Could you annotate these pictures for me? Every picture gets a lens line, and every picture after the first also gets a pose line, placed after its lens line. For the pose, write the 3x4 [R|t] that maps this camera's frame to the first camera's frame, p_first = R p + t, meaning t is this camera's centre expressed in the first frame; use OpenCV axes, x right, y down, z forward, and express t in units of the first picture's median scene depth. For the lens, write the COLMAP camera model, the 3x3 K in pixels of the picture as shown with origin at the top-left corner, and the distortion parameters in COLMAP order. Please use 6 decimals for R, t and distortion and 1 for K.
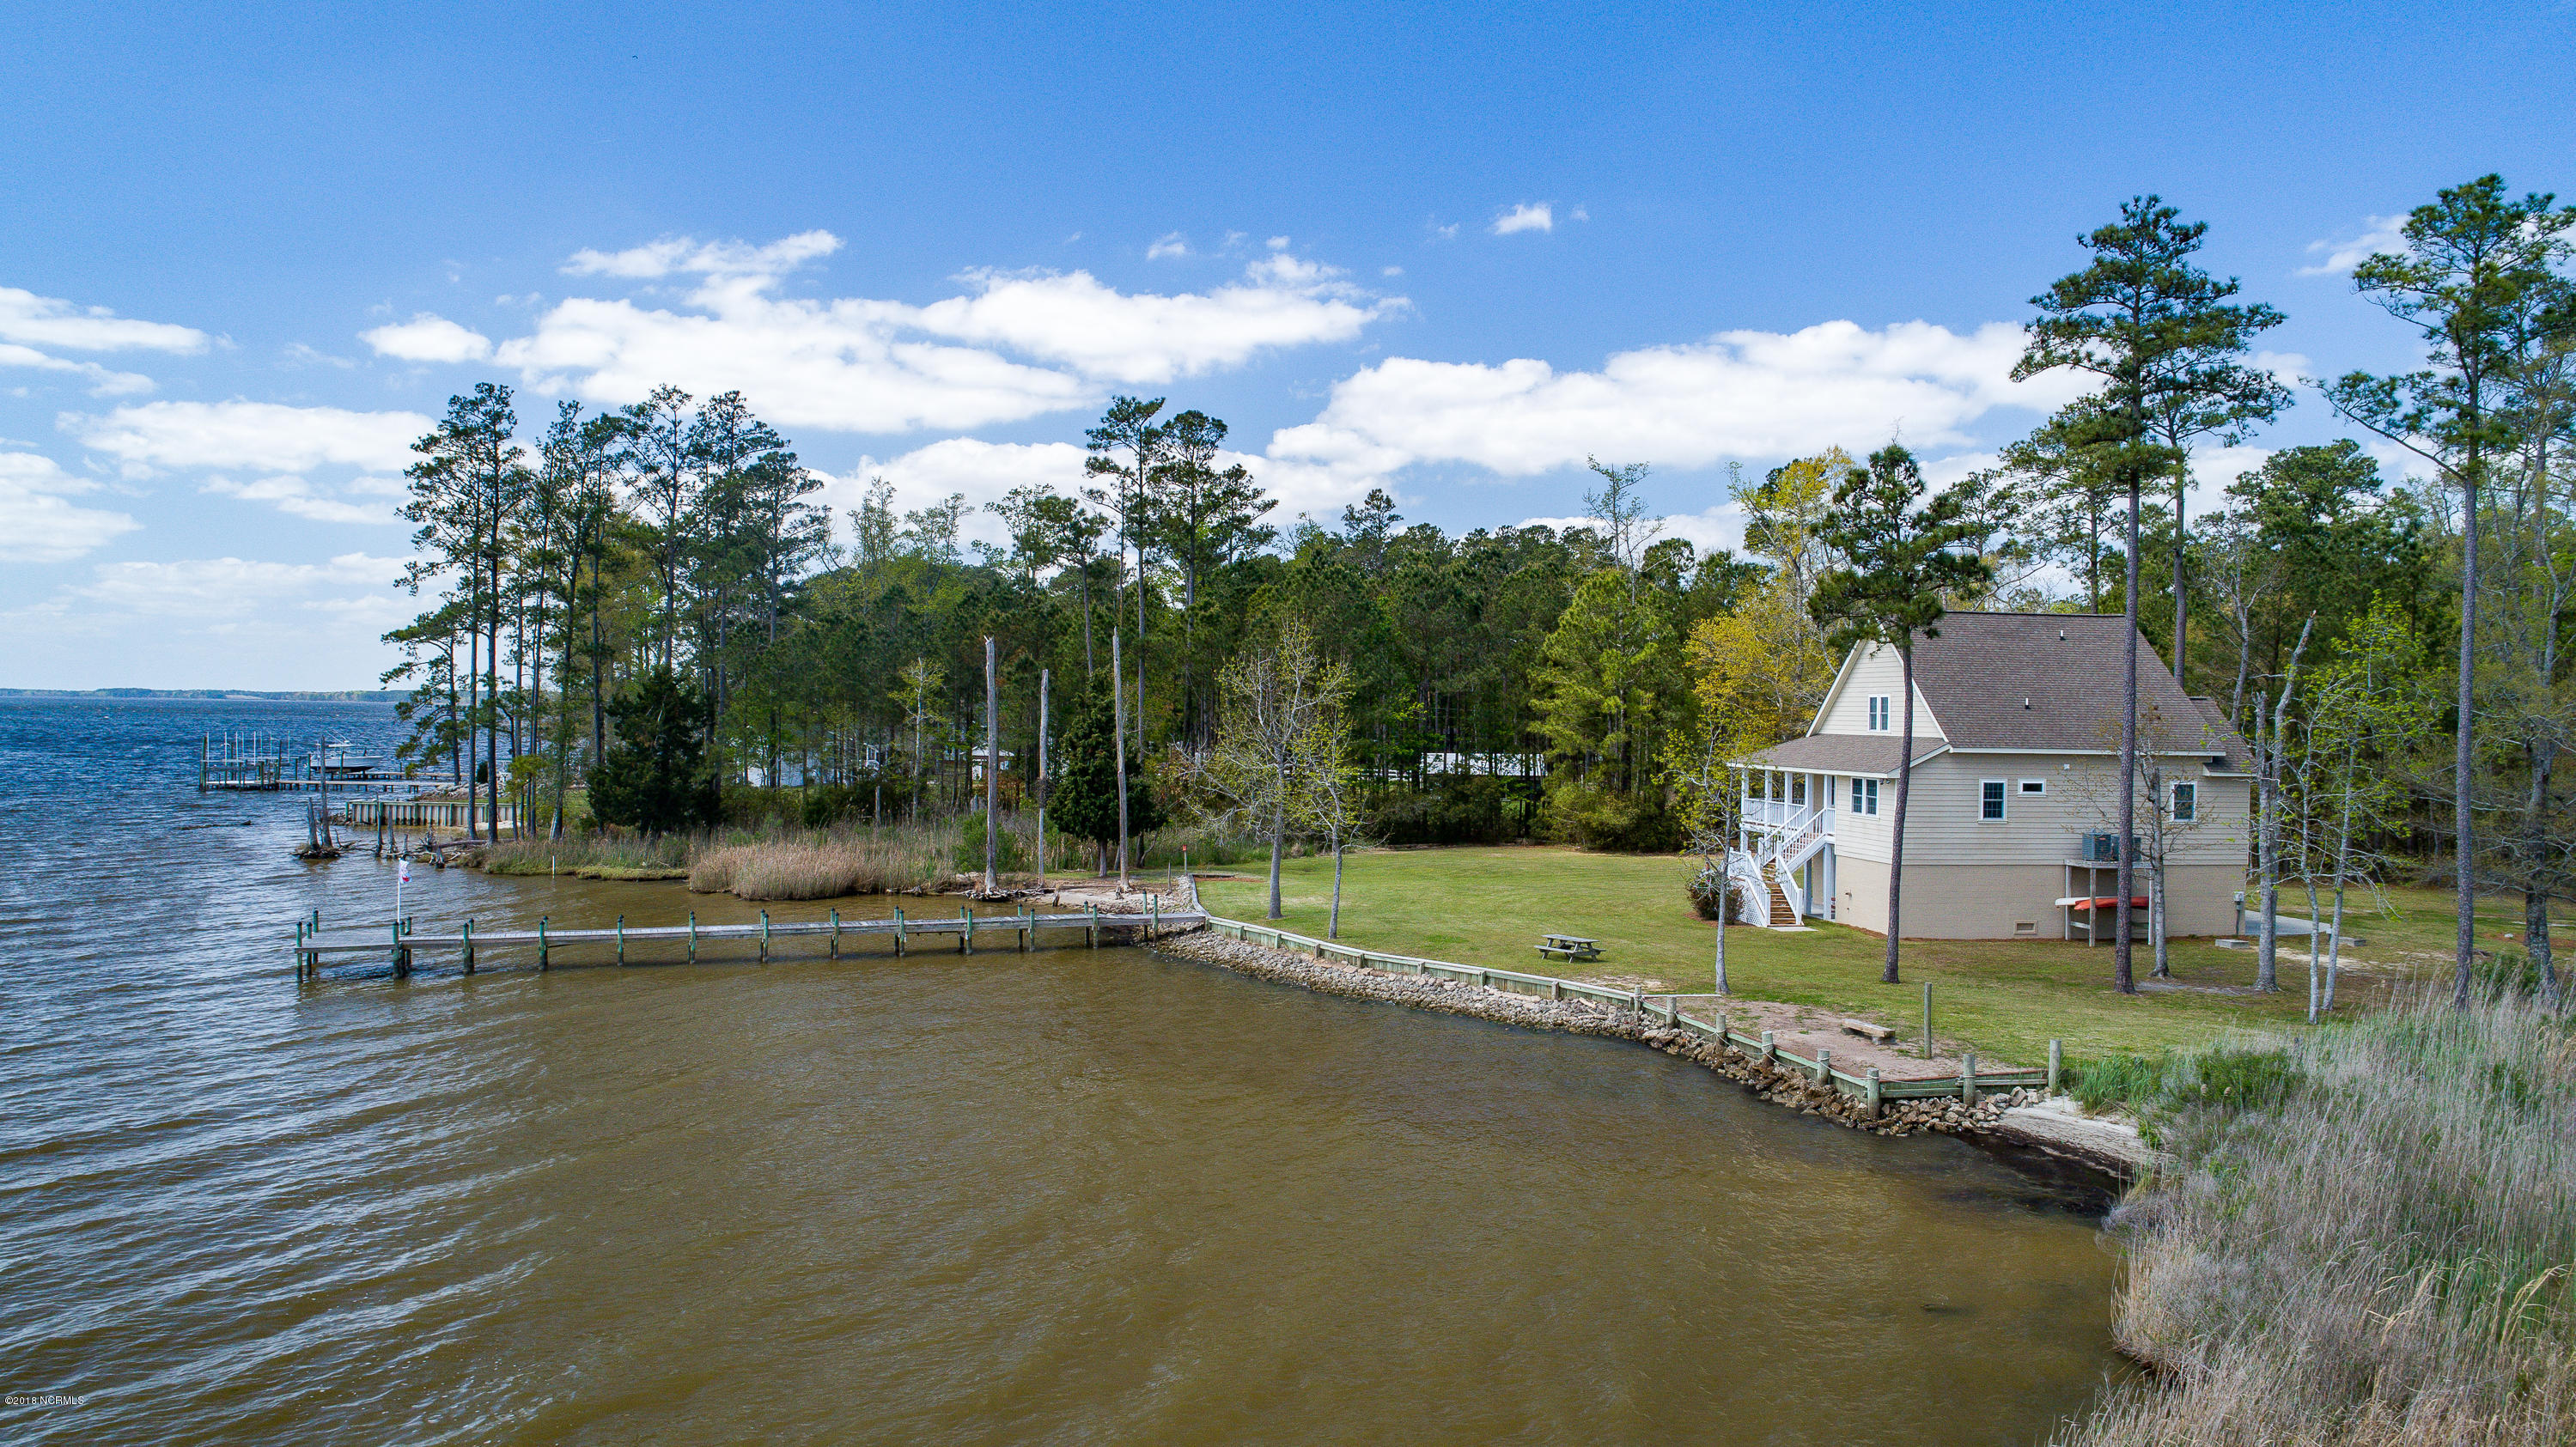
lens RADIAL K [[1733.9, 0, 1288.0], [0, 1733.9, 723.5], [0, 0, 1]] dist [0.000718, 0.001412]
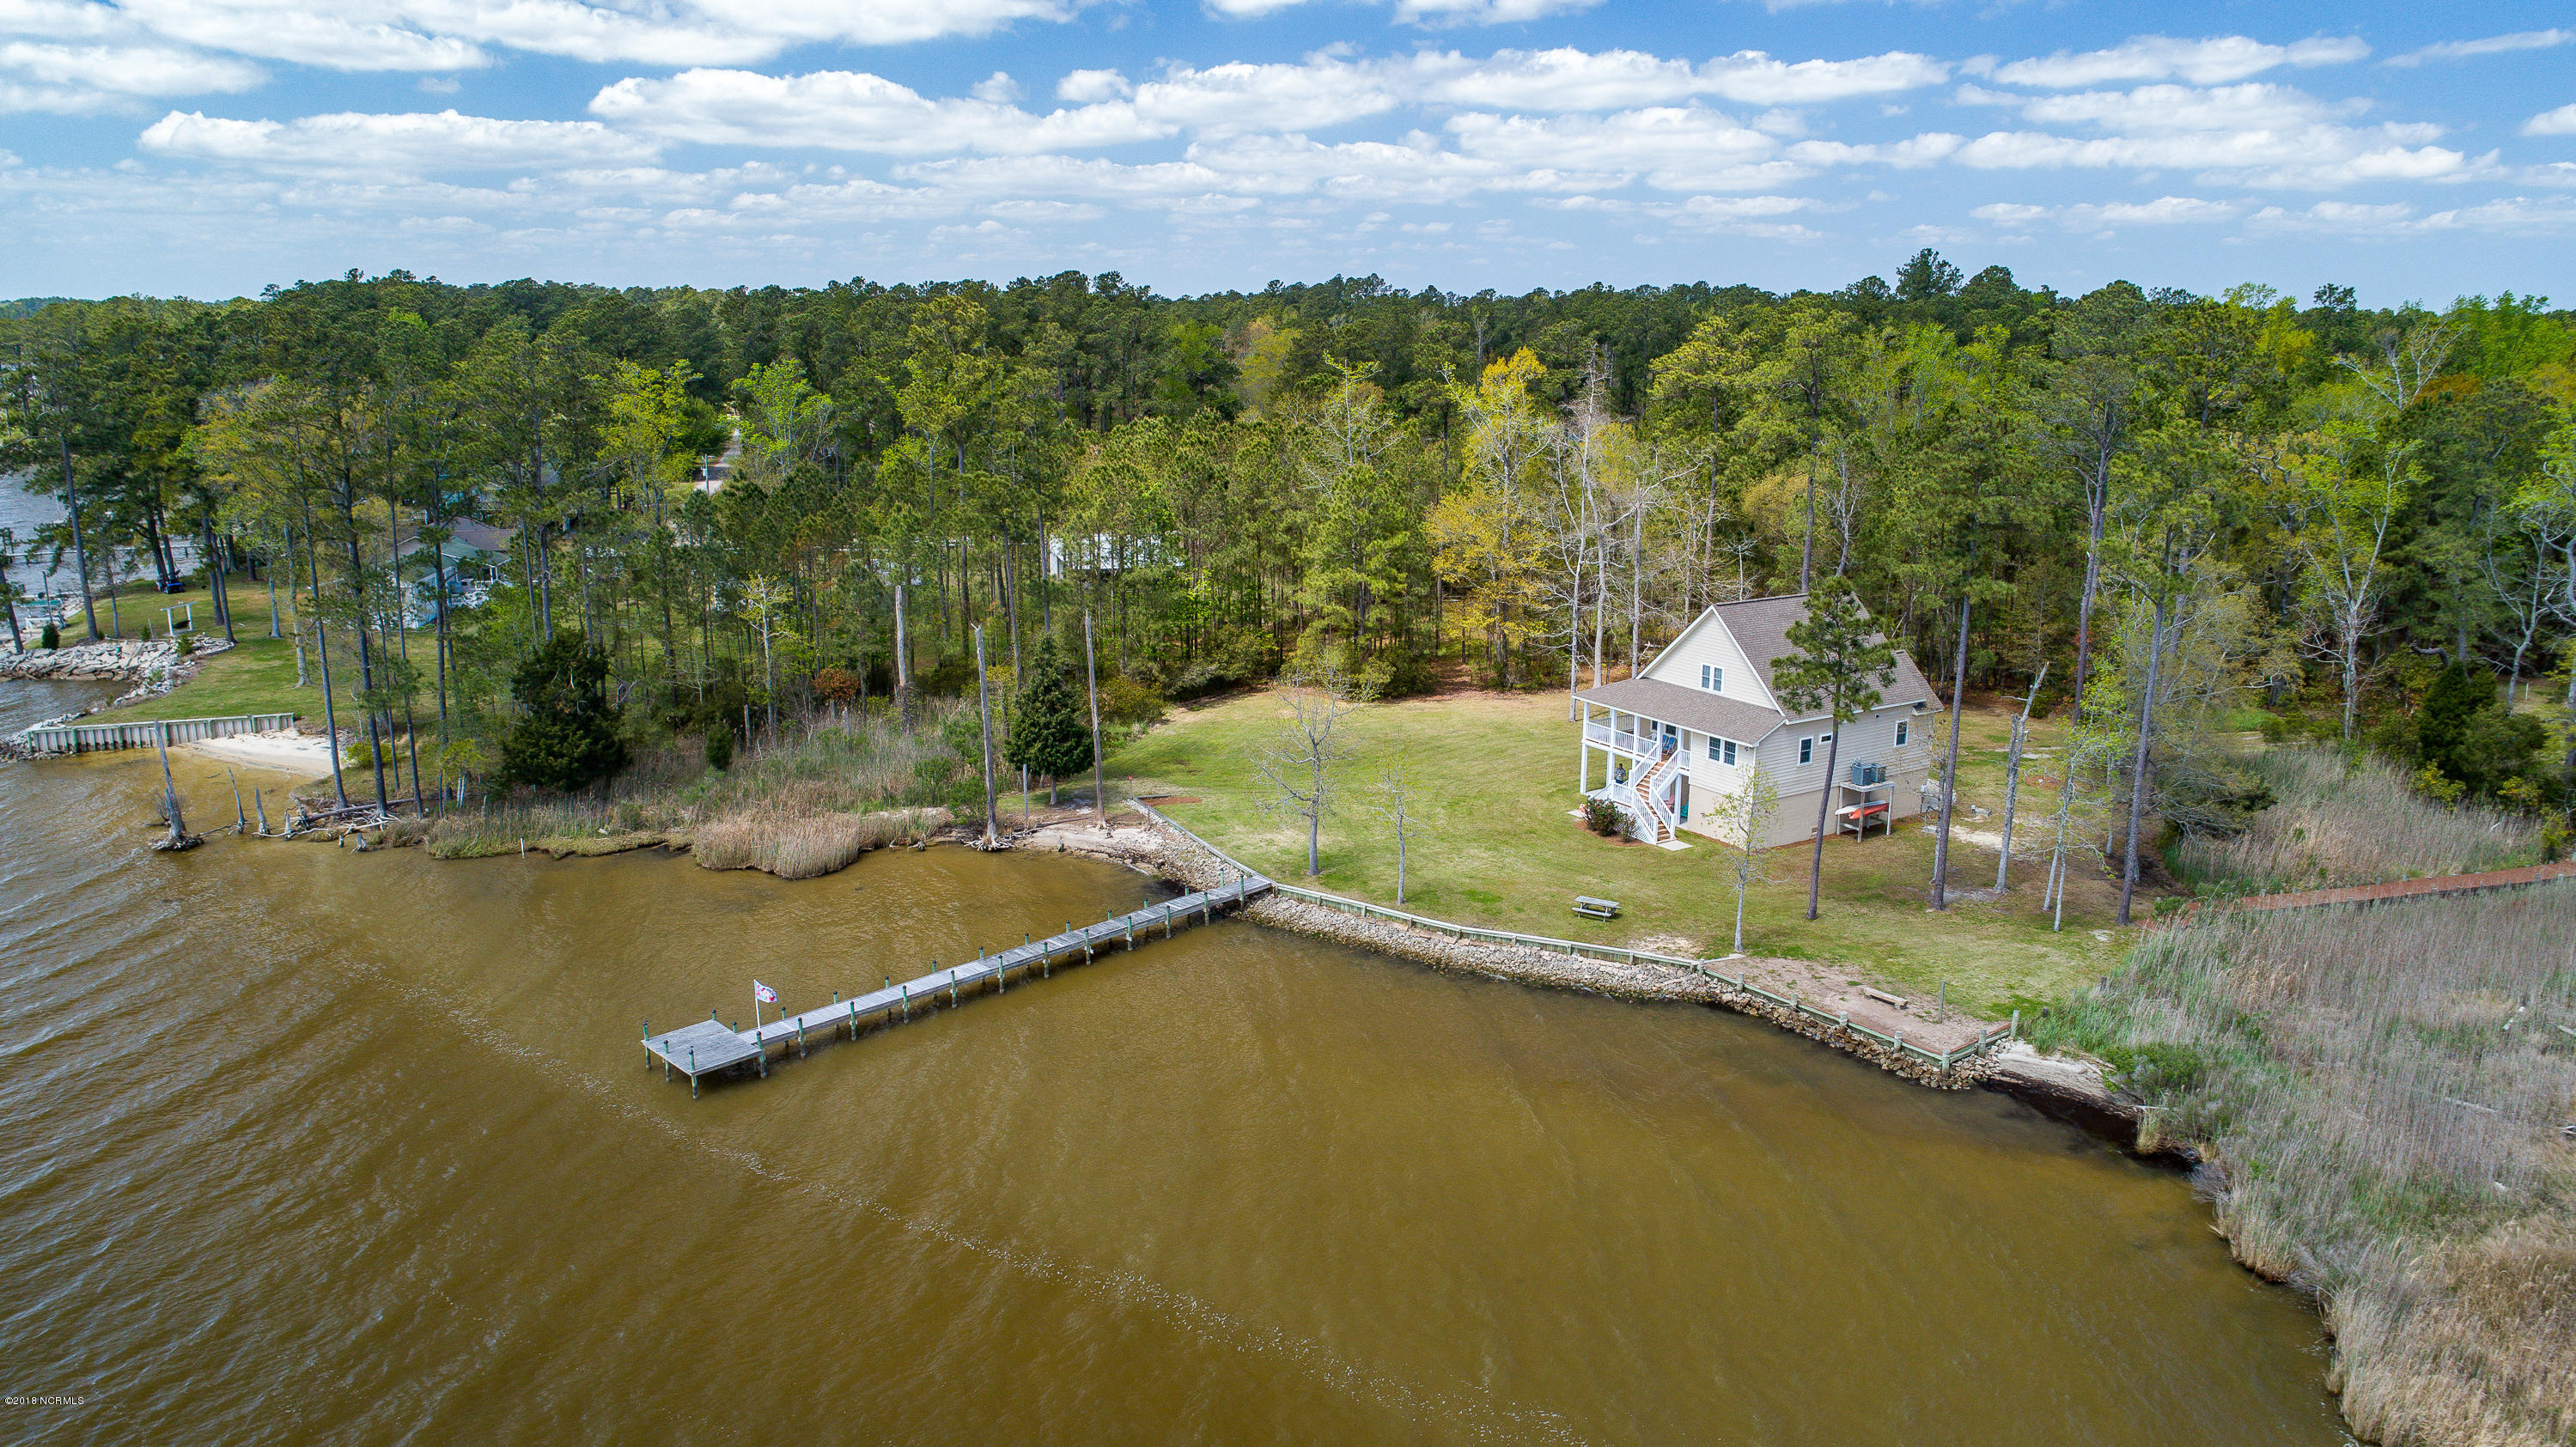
lens RADIAL K [[1701.0, 0, 1295.3], [0, 1701.0, 756.2], [0, 0, 1]] dist [0.002137, -0.000665]
pose [[0.920677, -0.106910, 0.375399, -0.415481], [0.010082, 0.967951, 0.250936, -0.247942], [-0.390195, -0.227246, 0.892248, -0.089695]]
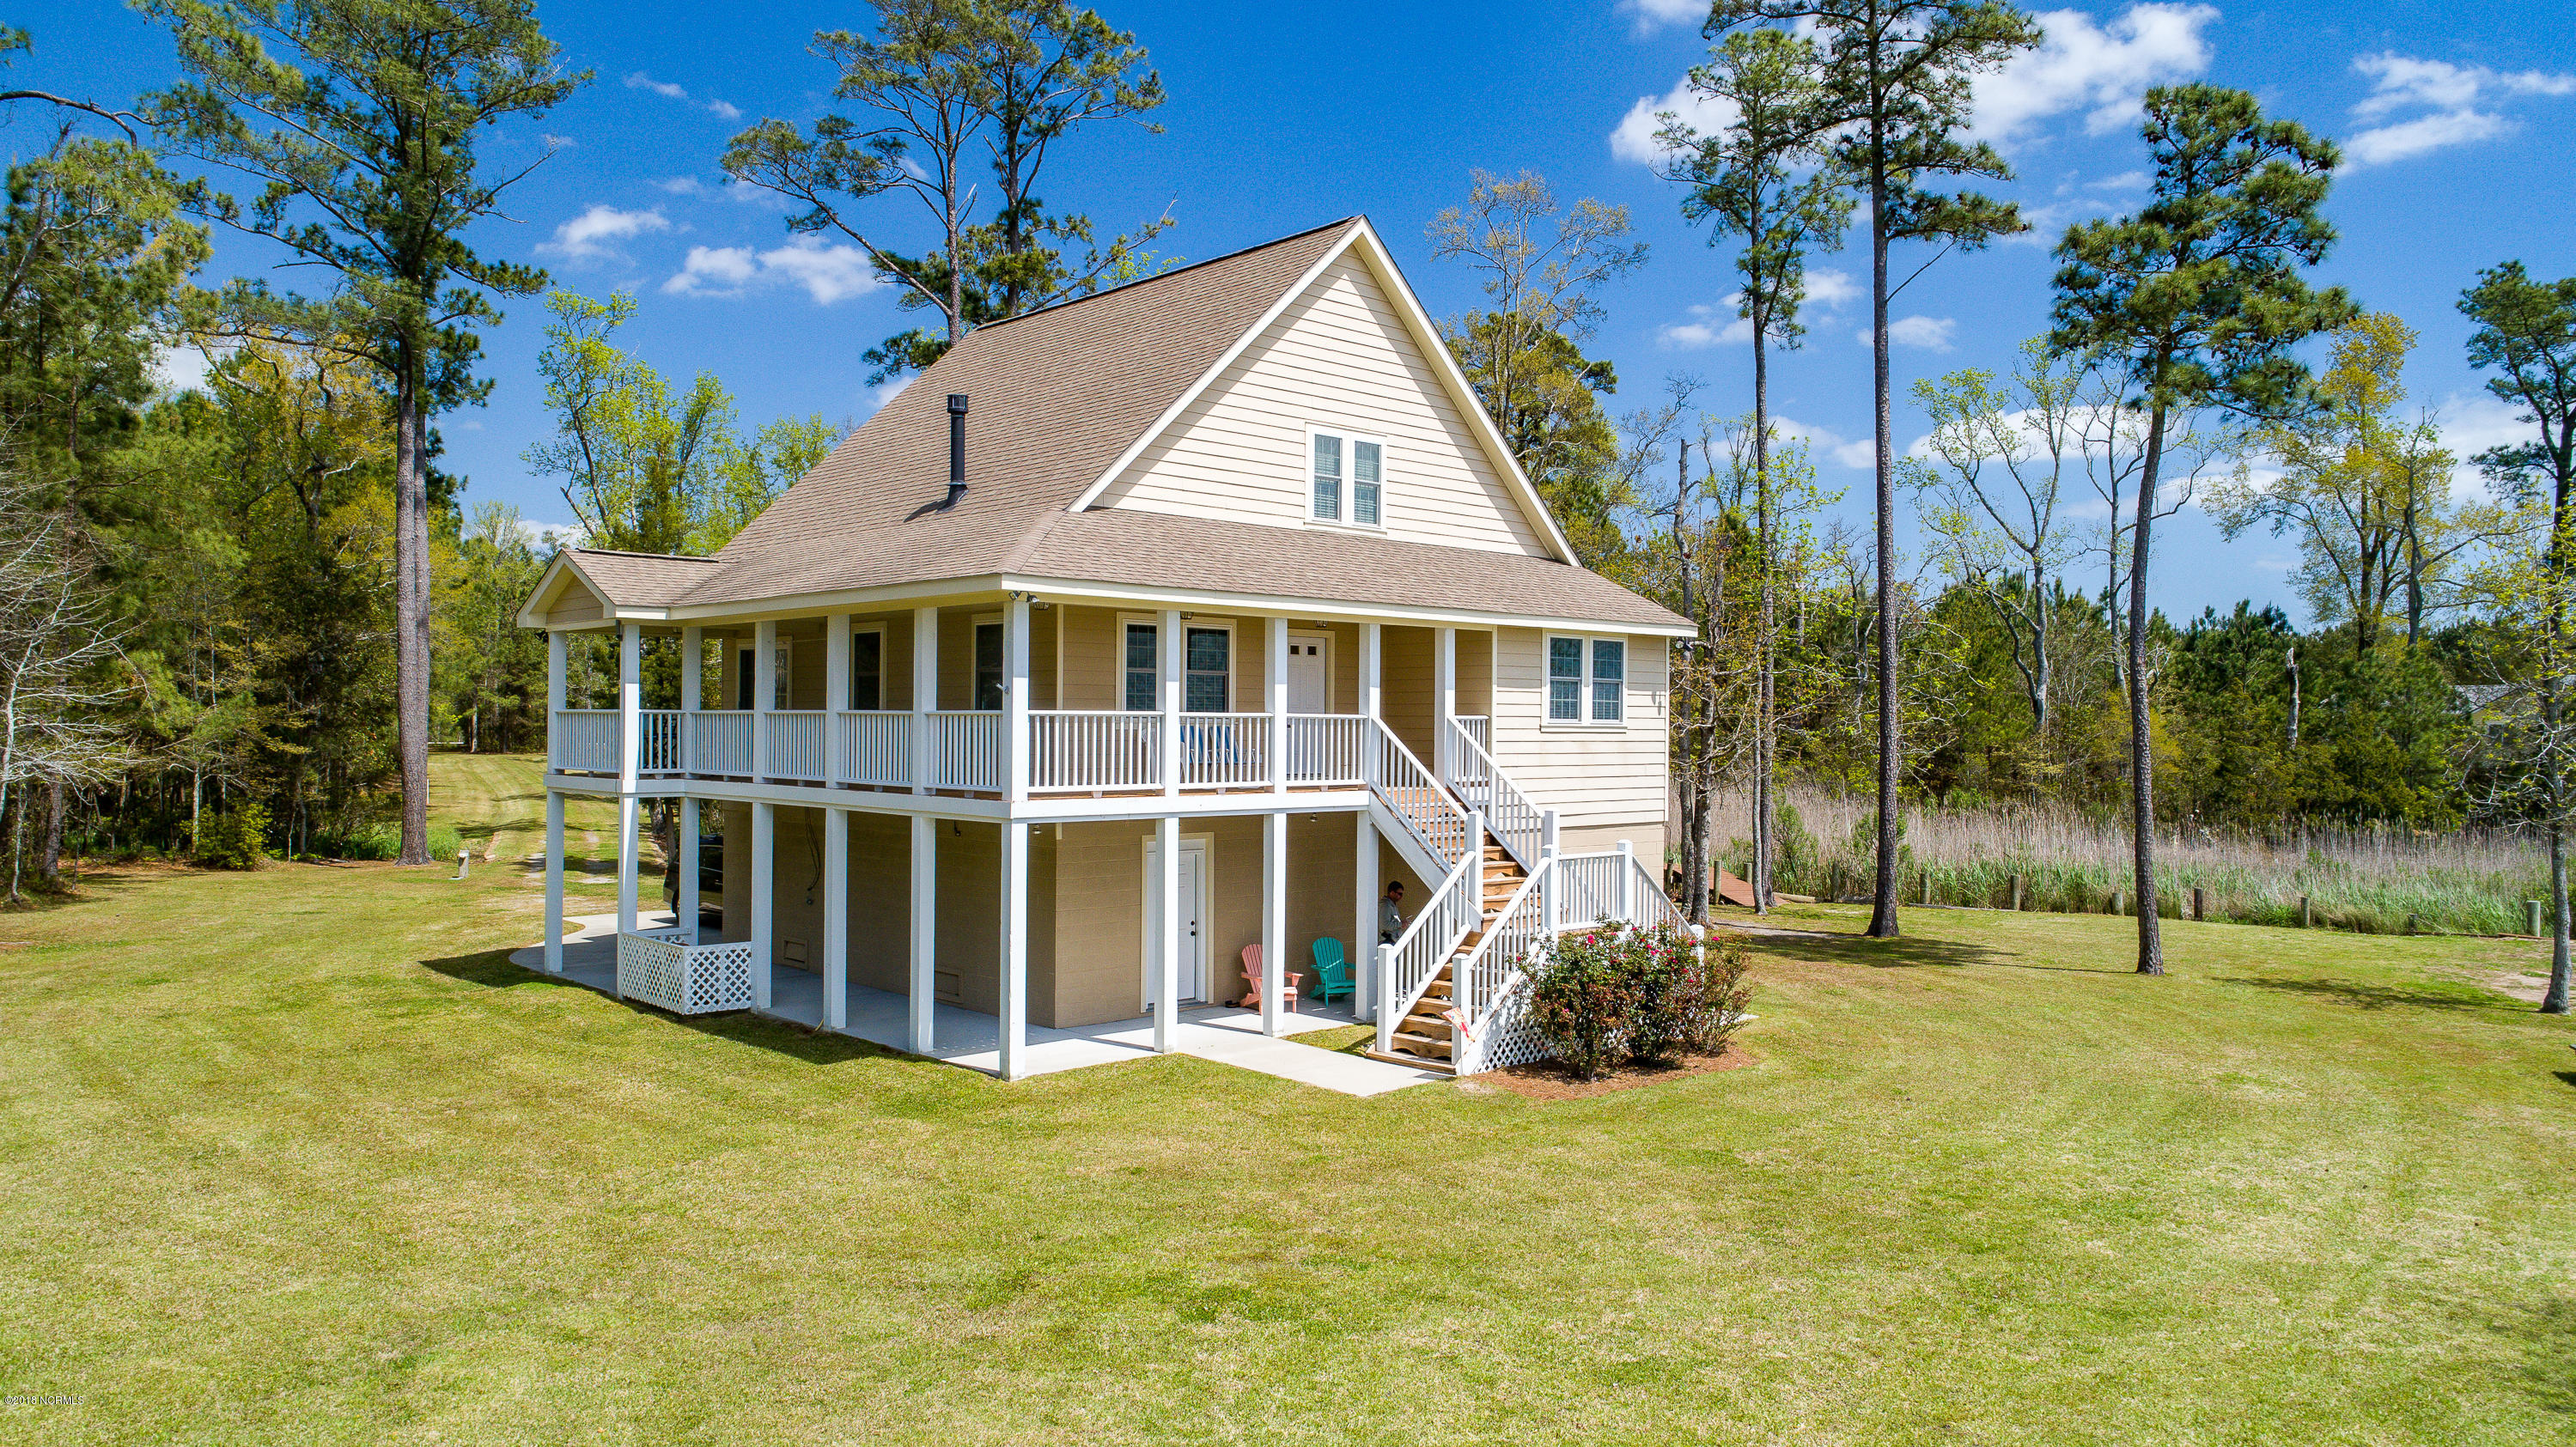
lens RADIAL K [[1736.3, 0, 1288.4], [0, 1736.3, 713.6], [0, 0, 1]] dist [-0.001792, -0.000037]
pose [[-0.547216, -0.014024, 0.836874, 0.008302], [-0.010480, 0.999896, 0.009903, 0.038206], [-0.836925, -0.003352, -0.547307, 1.046976]]
